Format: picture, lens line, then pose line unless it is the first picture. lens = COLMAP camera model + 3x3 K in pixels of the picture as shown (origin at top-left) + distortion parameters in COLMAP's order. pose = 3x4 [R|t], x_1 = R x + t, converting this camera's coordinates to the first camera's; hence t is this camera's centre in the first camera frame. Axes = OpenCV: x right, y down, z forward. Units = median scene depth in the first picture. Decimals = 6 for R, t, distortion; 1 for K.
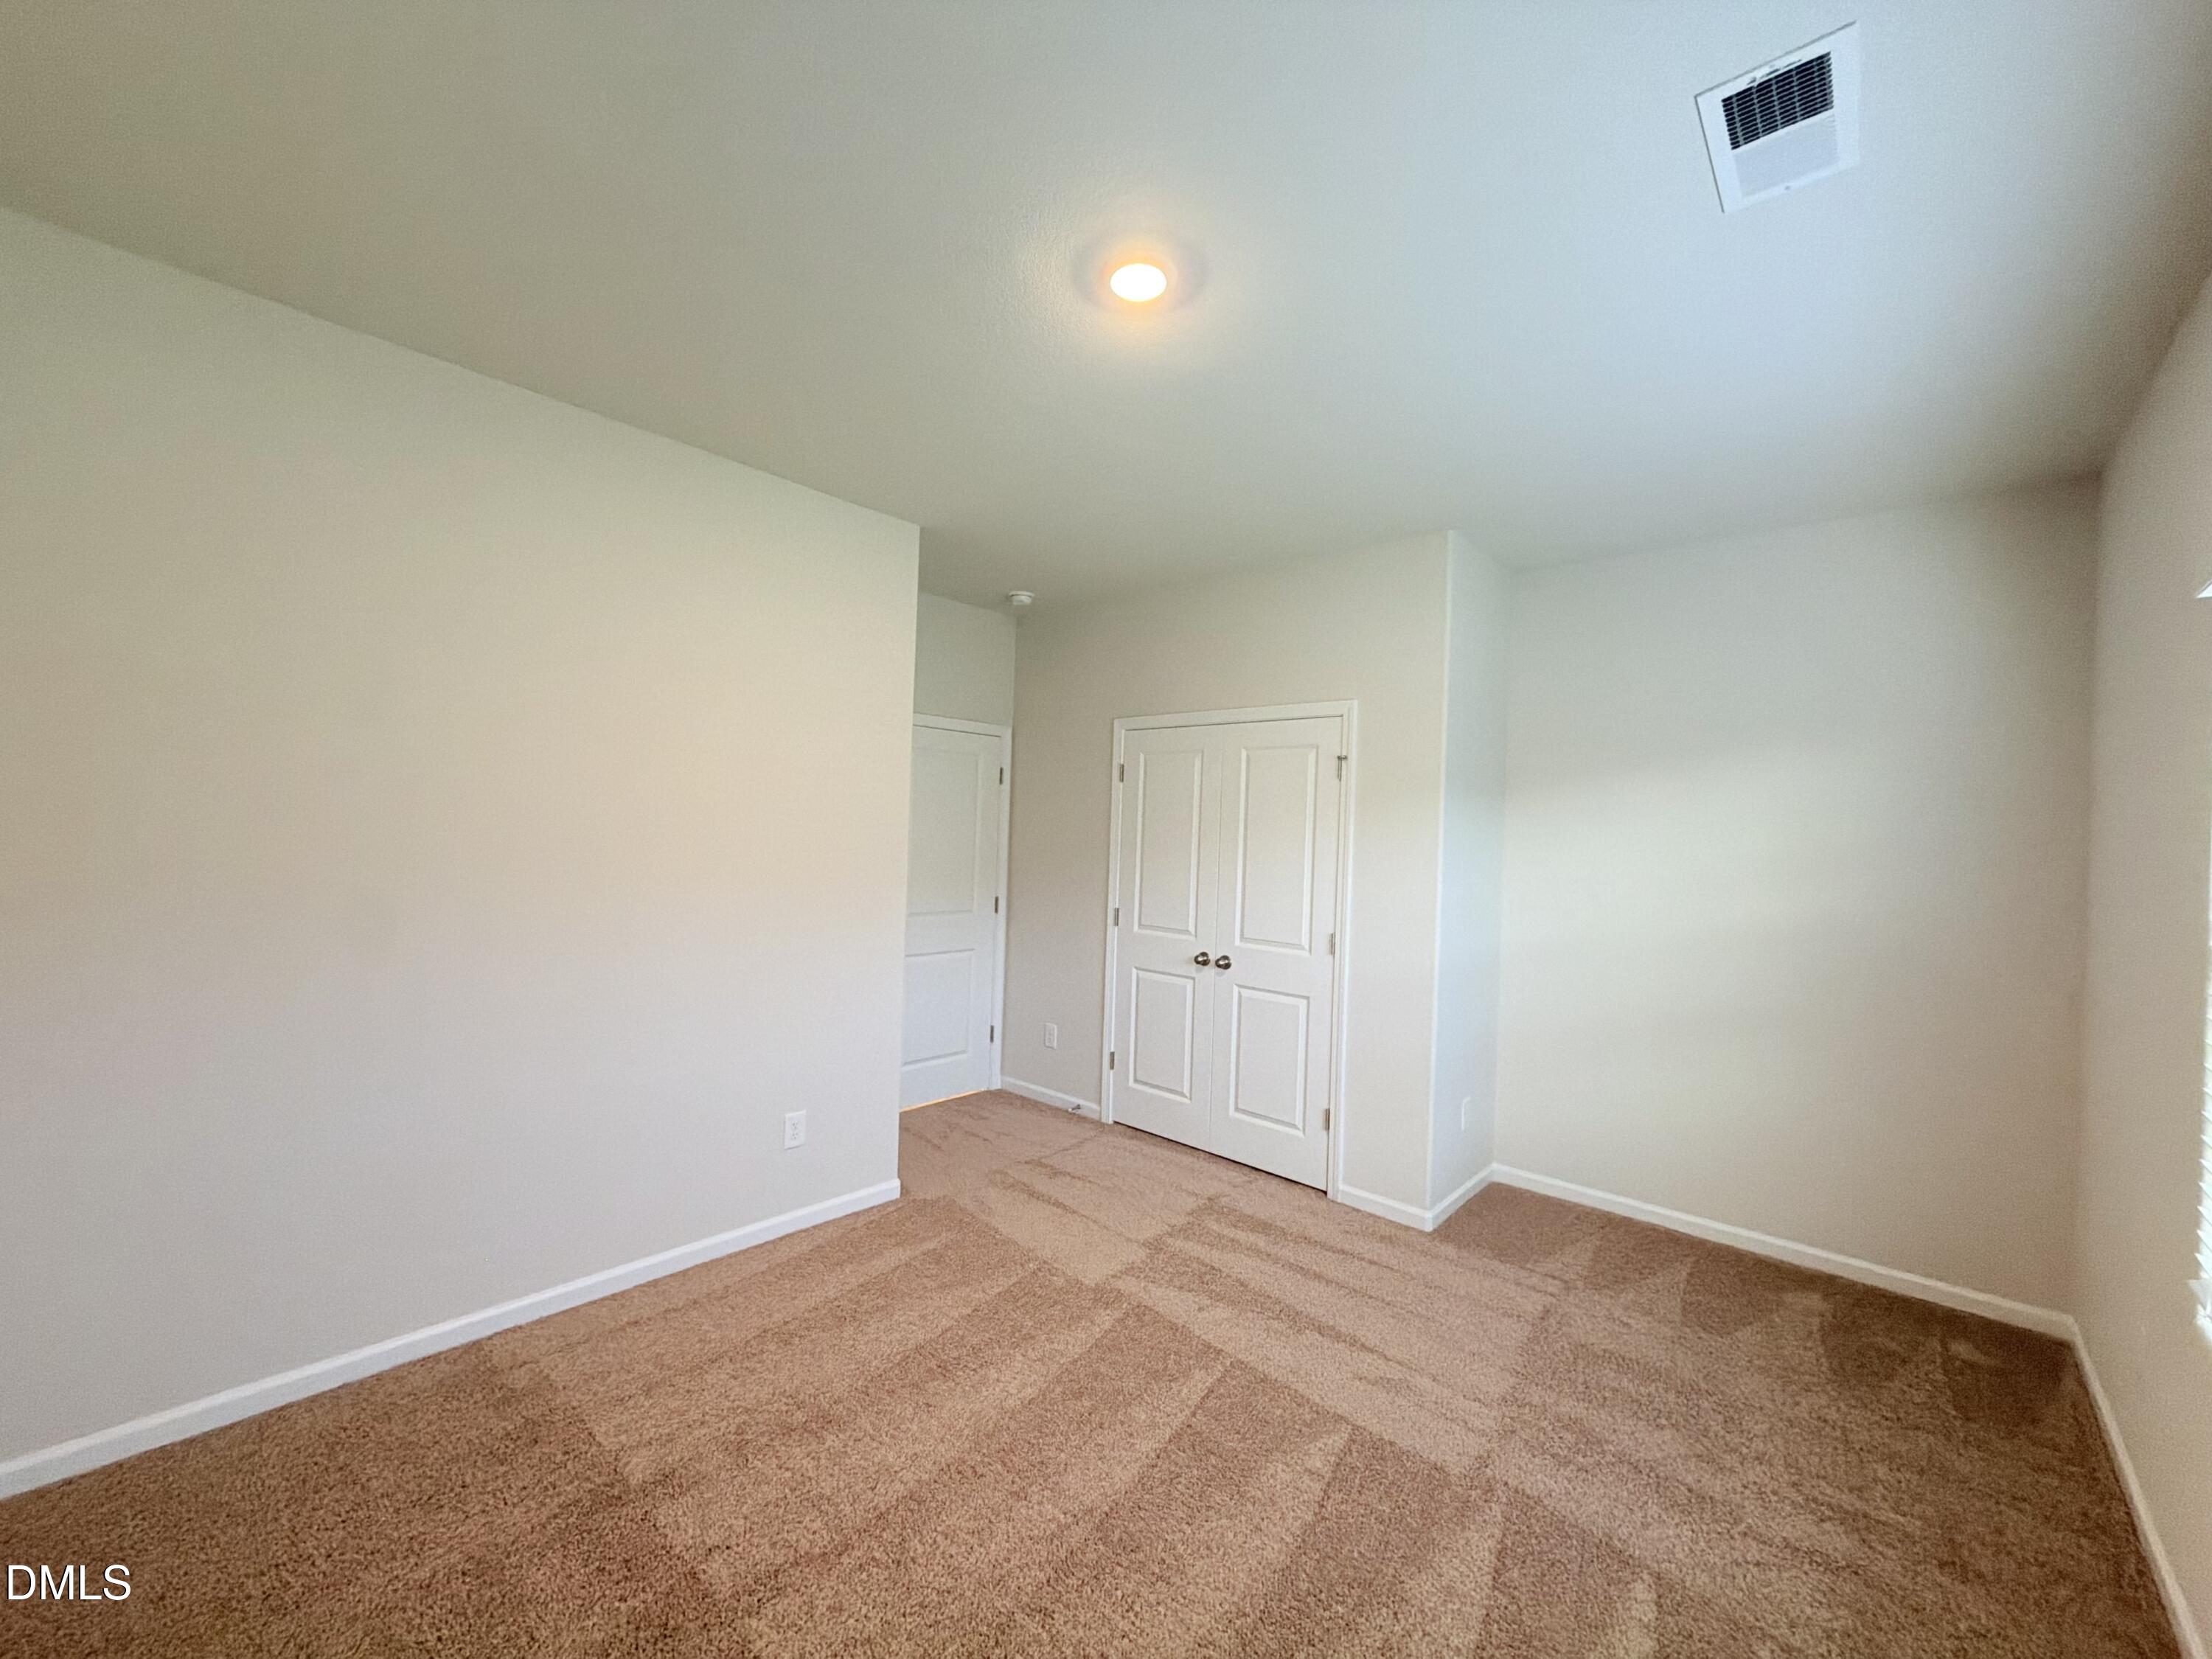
lens RADIAL K [[860.8, 0, 1106.0], [0, 860.8, 829.5], [0, 0, 1]] dist [-0.000111, -0.000005]
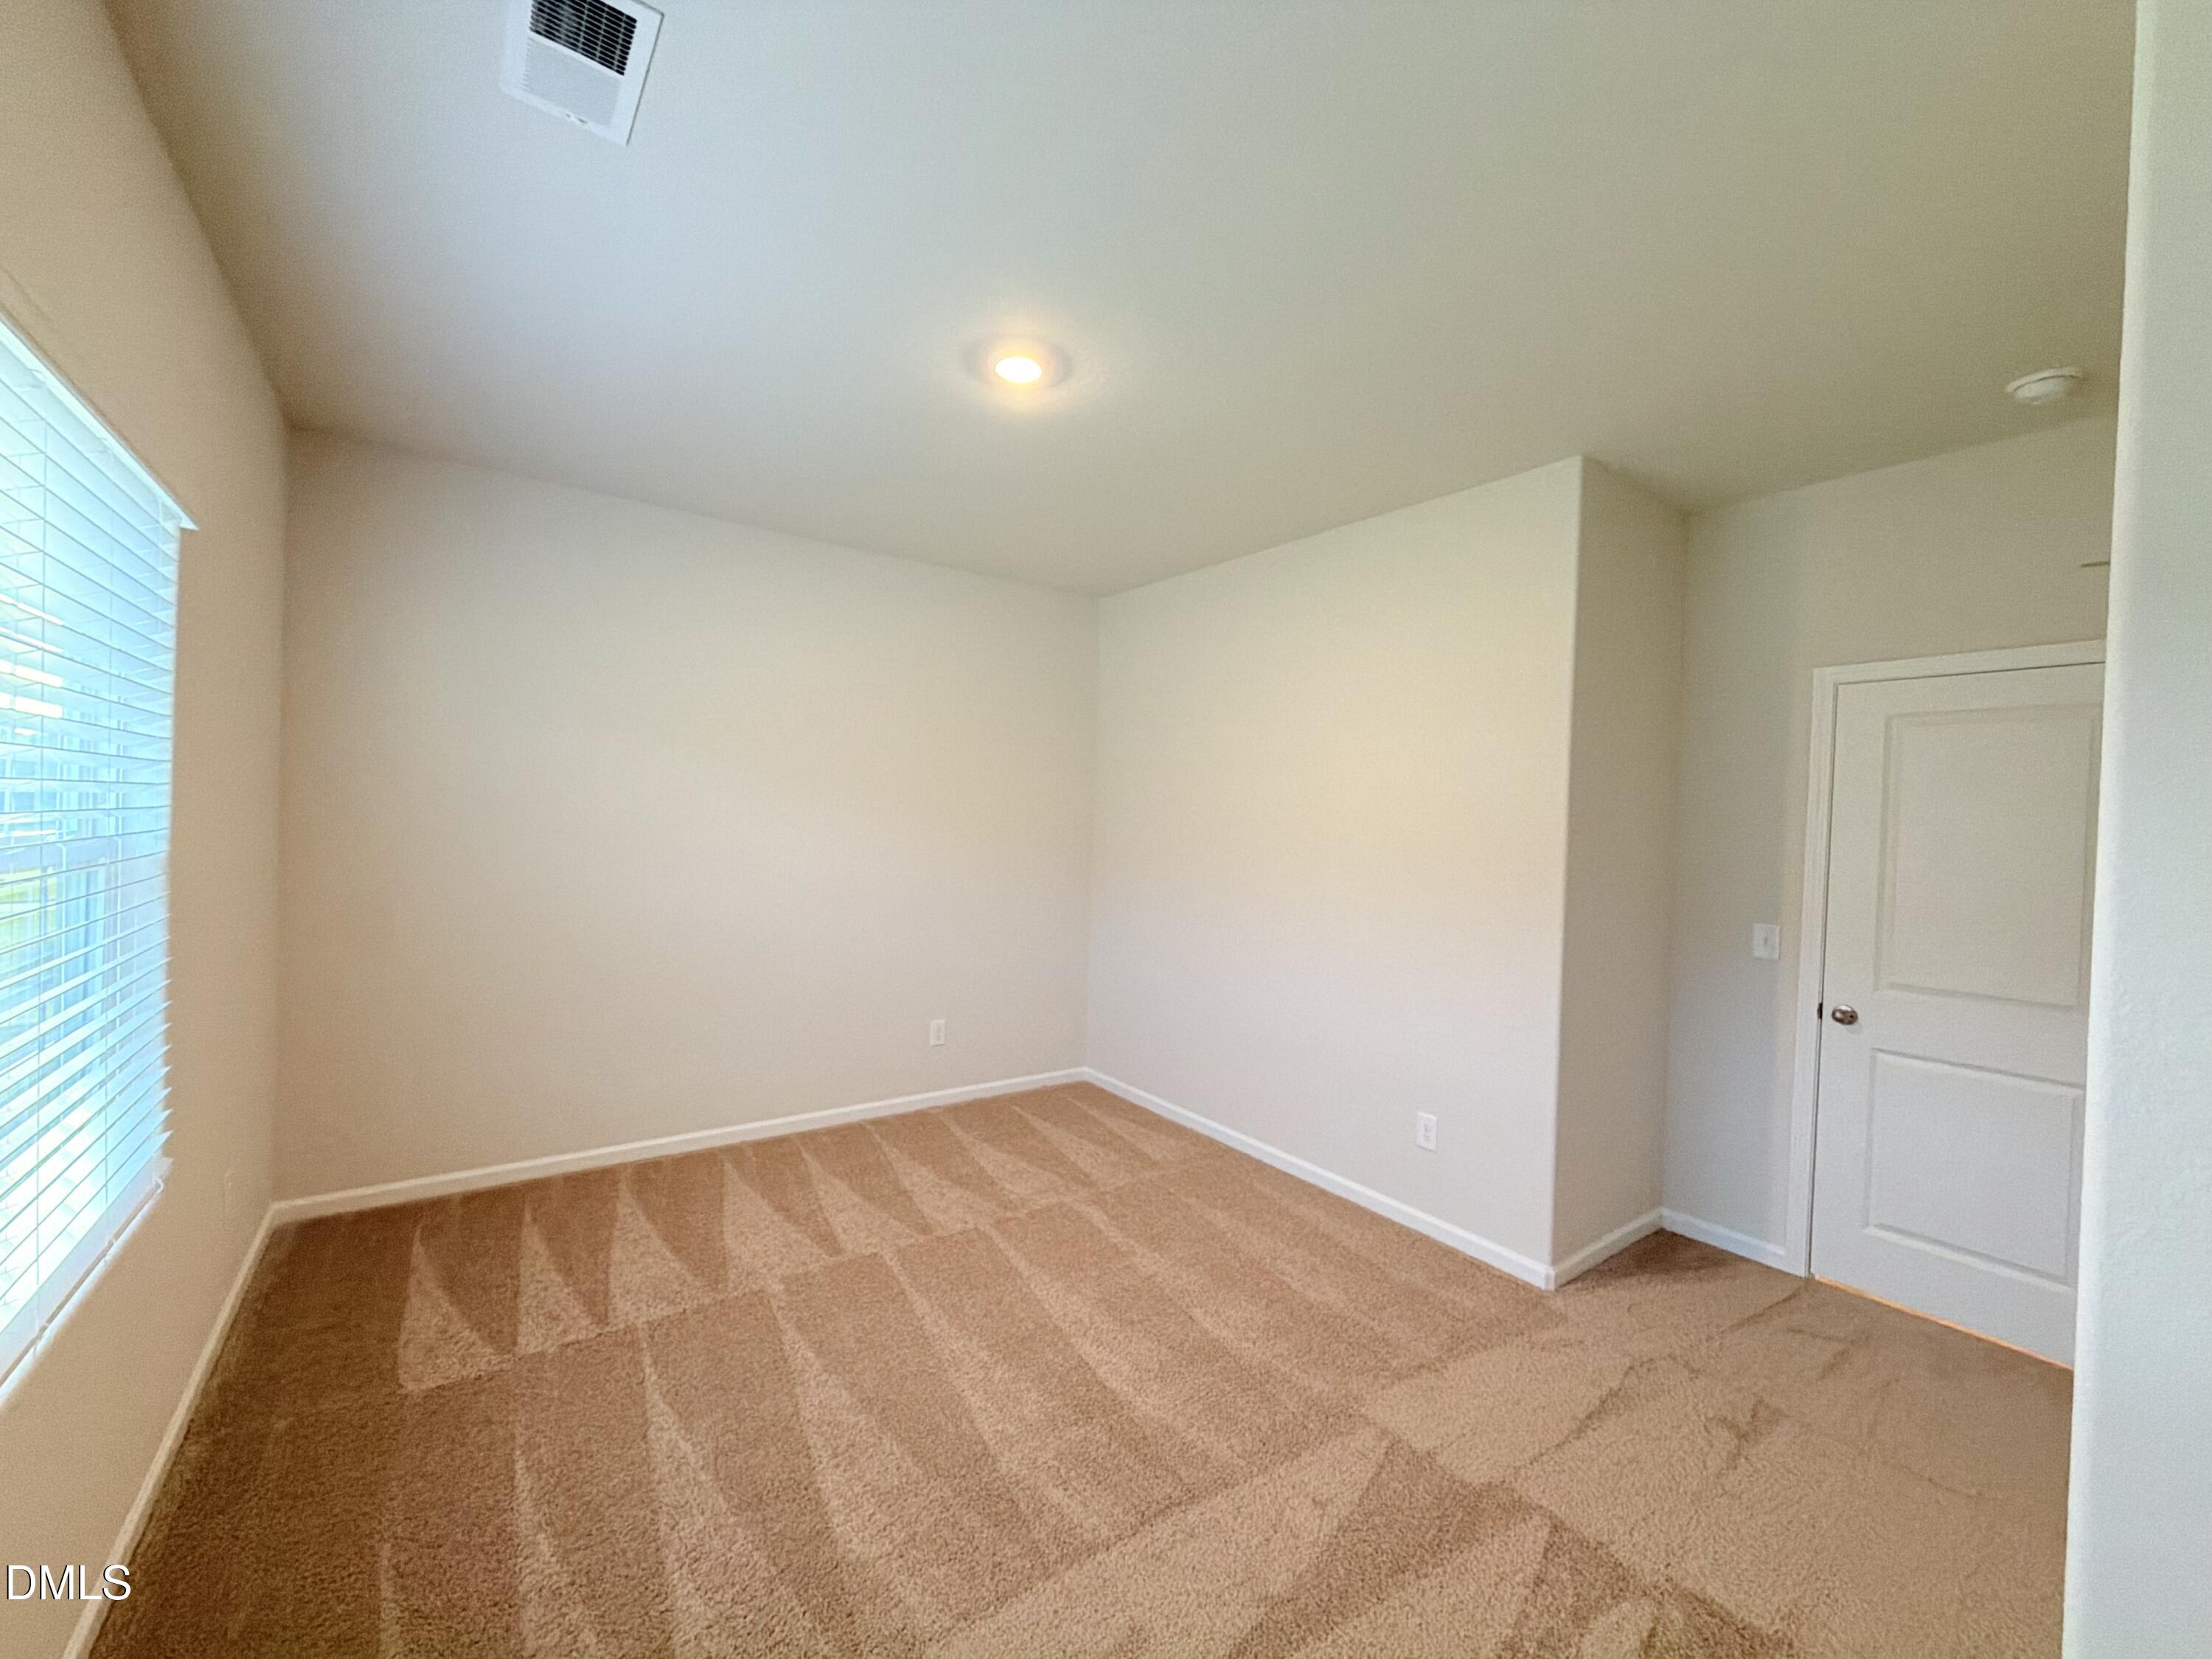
lens RADIAL K [[878.0, 0, 1097.1], [0, 878.0, 832.8], [0, 0, 1]] dist [-0.000705, -0.000137]
pose [[-0.199507, -0.024464, -0.979591, 0.730323], [-0.032254, 0.999311, -0.018387, 0.029921], [0.979365, 0.027928, -0.200159, 0.815512]]
